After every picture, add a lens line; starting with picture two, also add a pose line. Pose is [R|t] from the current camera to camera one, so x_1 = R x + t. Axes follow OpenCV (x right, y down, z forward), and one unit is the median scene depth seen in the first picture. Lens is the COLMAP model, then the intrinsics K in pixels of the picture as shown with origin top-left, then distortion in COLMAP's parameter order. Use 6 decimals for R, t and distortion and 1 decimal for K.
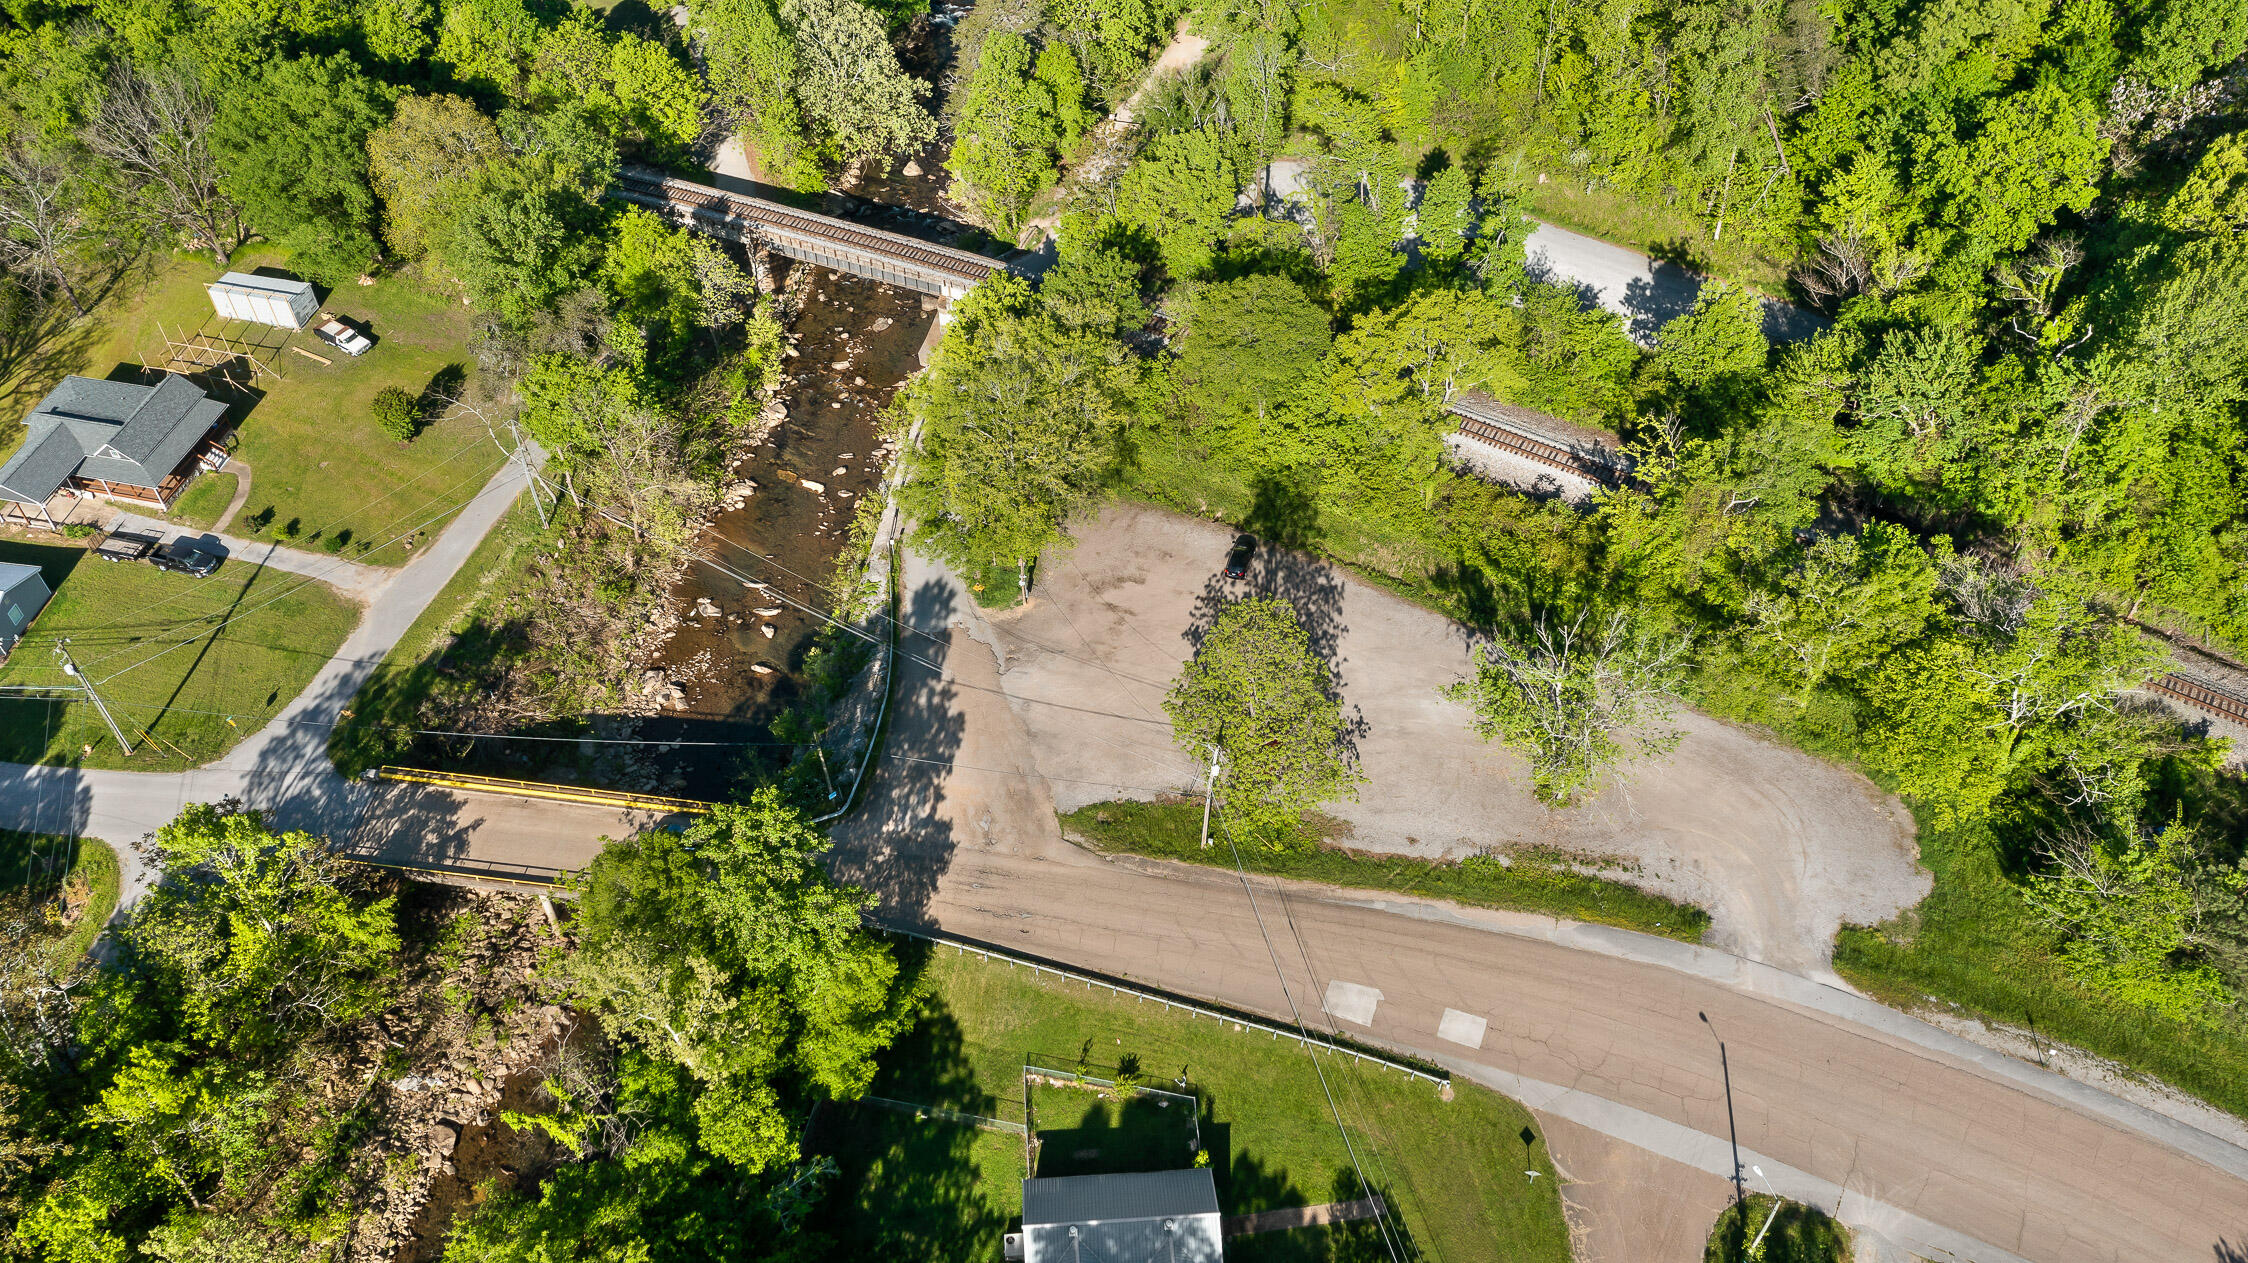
lens RADIAL K [[1813.9, 0, 1123.2], [0, 1813.9, 631.3], [0, 0, 1]] dist [0.000295, -0.003744]
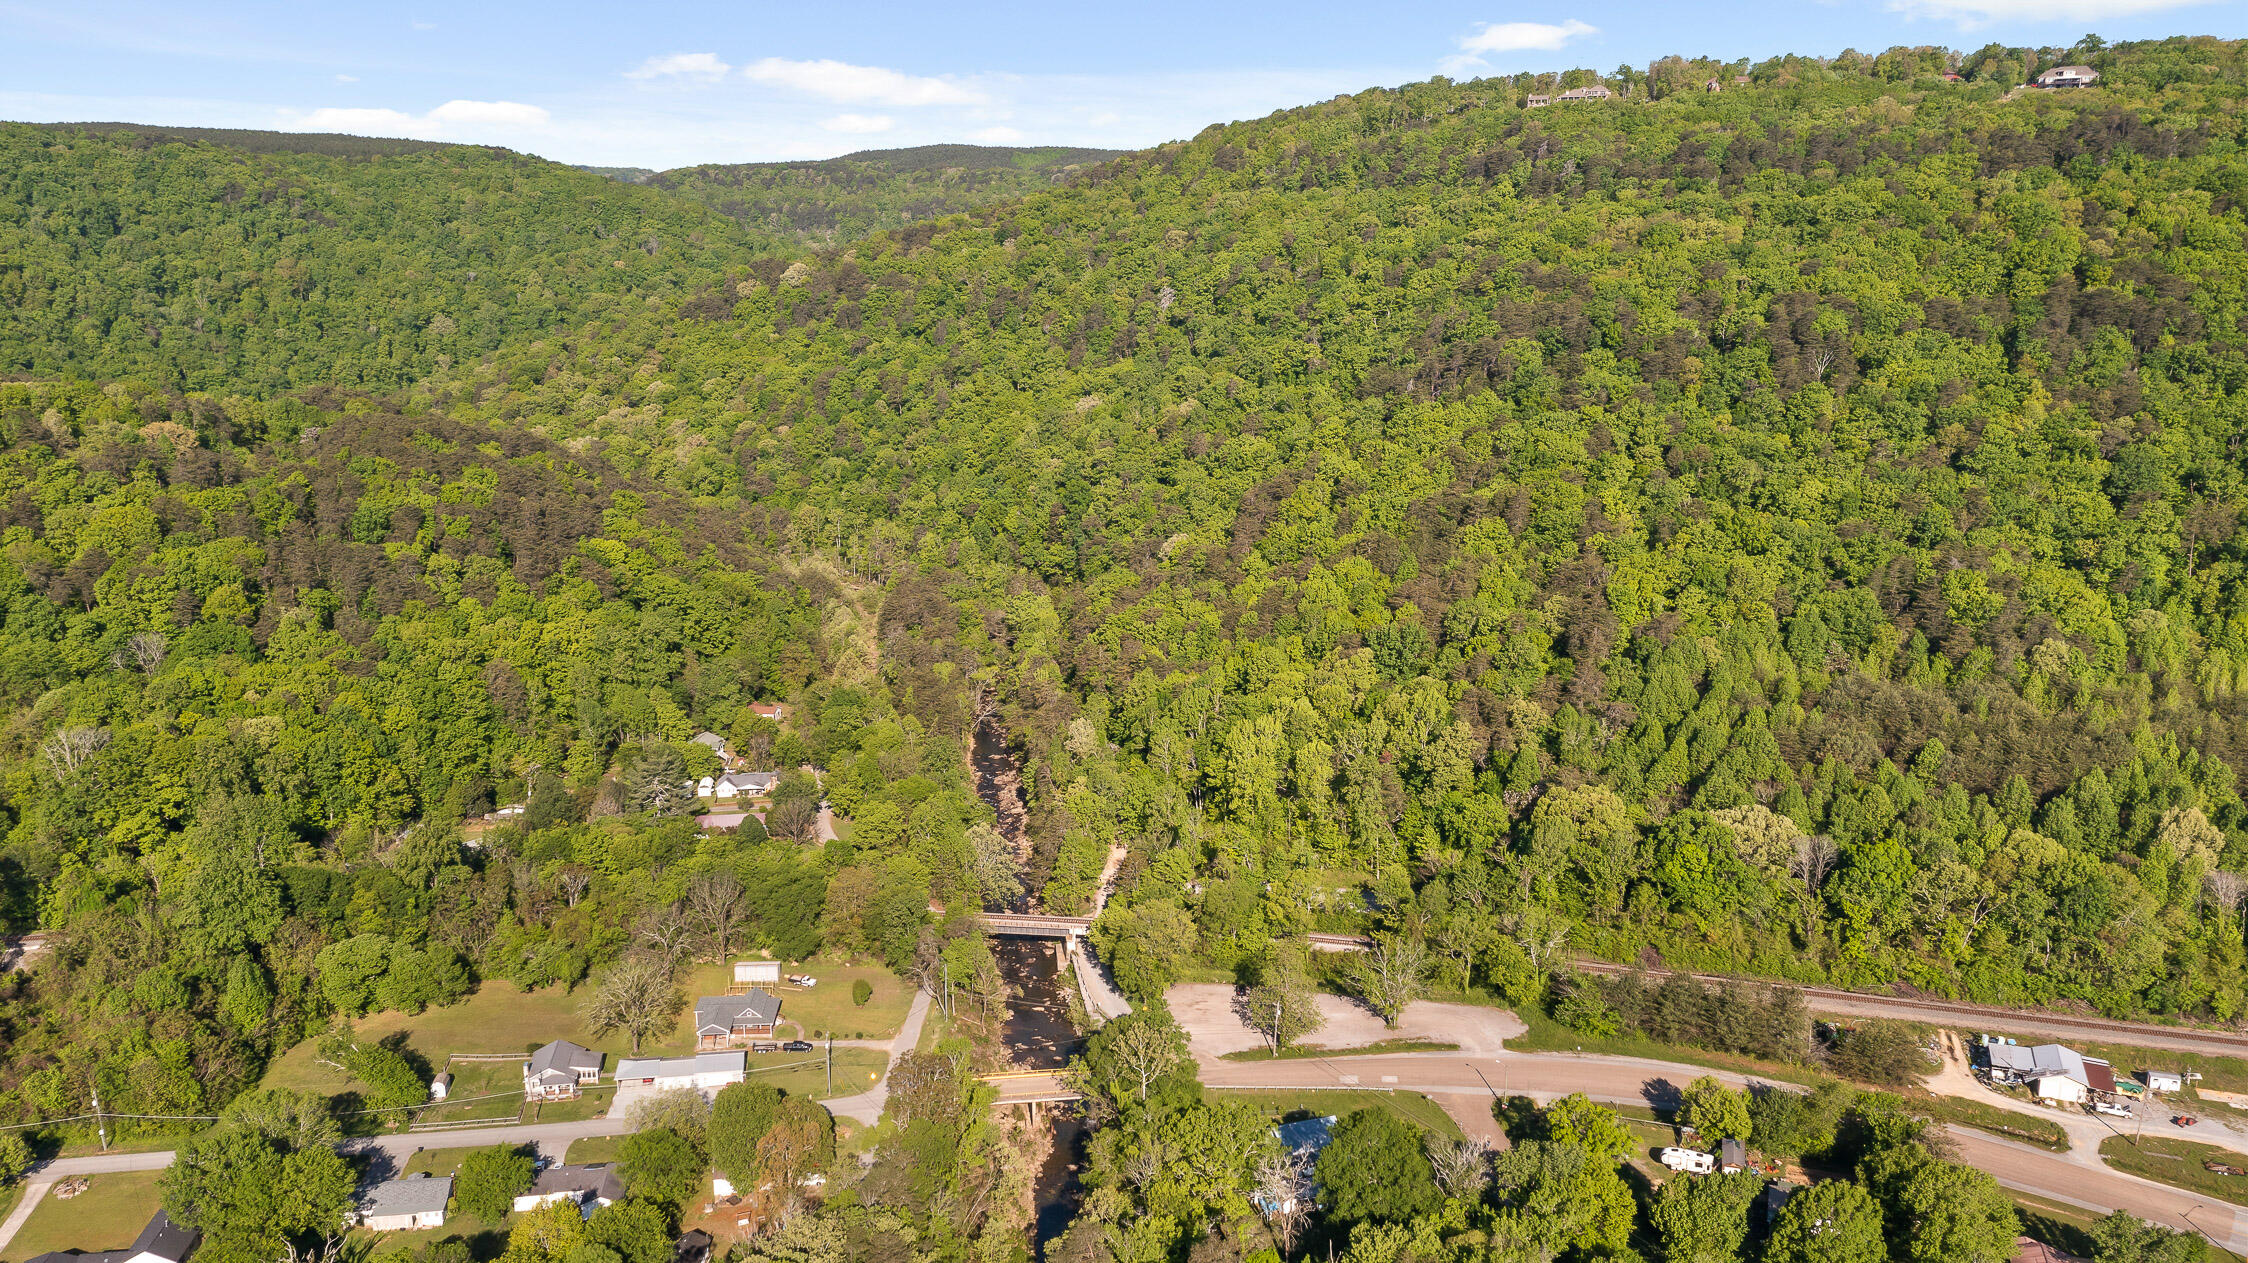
lens RADIAL K [[1813.9, 0, 1124.2], [0, 1813.9, 631.3], [0, 0, 1]] dist [0.000295, -0.003744]
pose [[0.960337, -0.055036, 0.273356, -0.734284], [0.196188, 0.829994, -0.522130, 0.810282], [-0.198148, 0.555050, 0.807872, -1.224964]]
